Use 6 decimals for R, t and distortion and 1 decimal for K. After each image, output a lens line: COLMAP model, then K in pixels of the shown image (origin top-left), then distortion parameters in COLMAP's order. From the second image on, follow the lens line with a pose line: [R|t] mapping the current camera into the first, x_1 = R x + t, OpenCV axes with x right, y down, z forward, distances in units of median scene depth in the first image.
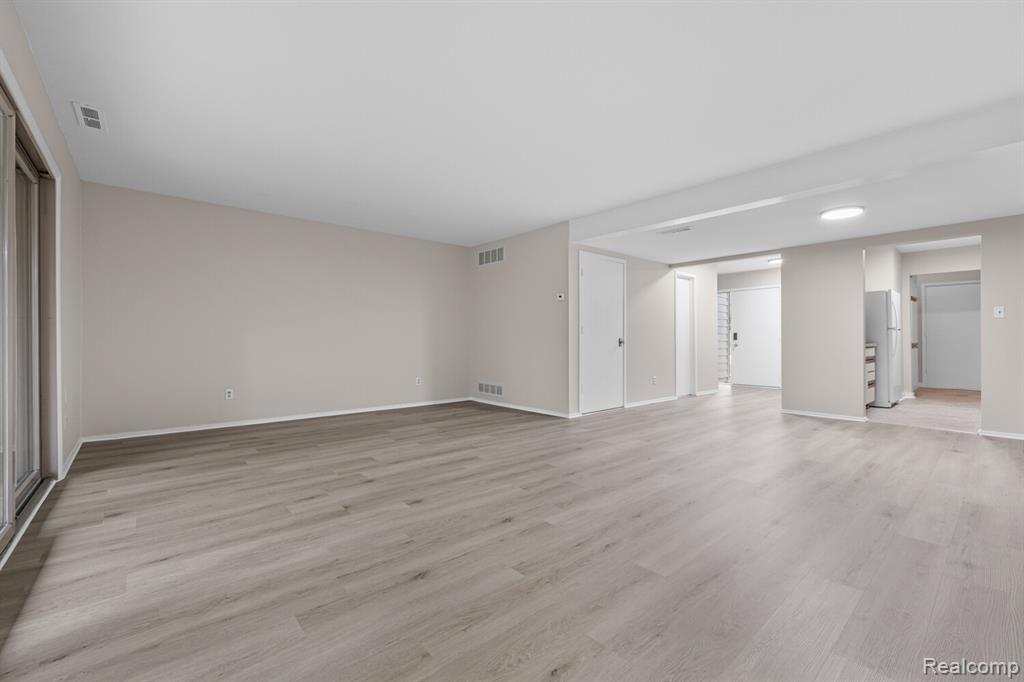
lens RADIAL K [[430.9, 0, 515.3], [0, 430.9, 338.4], [0, 0, 1]] dist [-0.008613, 0.000468]
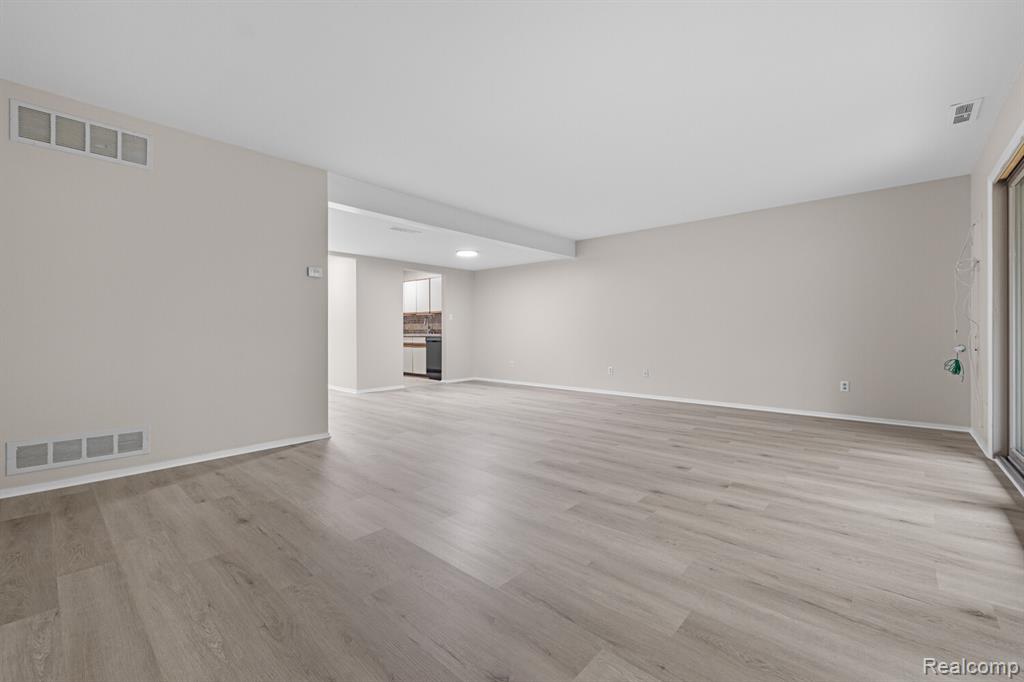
lens RADIAL K [[430.9, 0, 514.6], [0, 430.9, 335.0], [0, 0, 1]] dist [-0.008613, 0.000468]
pose [[-0.121155, -0.010441, 0.992579, -1.166621], [-0.000081, 0.999945, 0.010508, 0.001613], [-0.992634, 0.001193, -0.121149, 1.385851]]
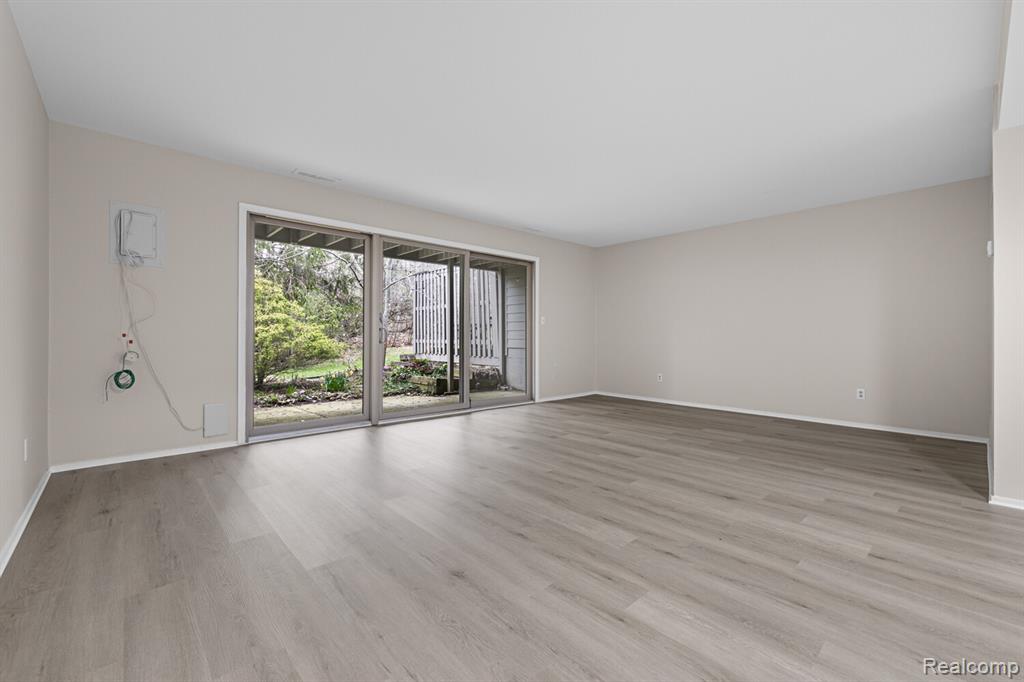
lens RADIAL K [[430.9, 0, 513.5], [0, 430.9, 337.6], [0, 0, 1]] dist [-0.008613, 0.000468]
pose [[0.023249, 0.005066, -0.999717, 1.062347], [-0.000203, 0.999987, 0.005063, -0.000534], [0.999730, 0.000086, 0.023250, 0.834131]]
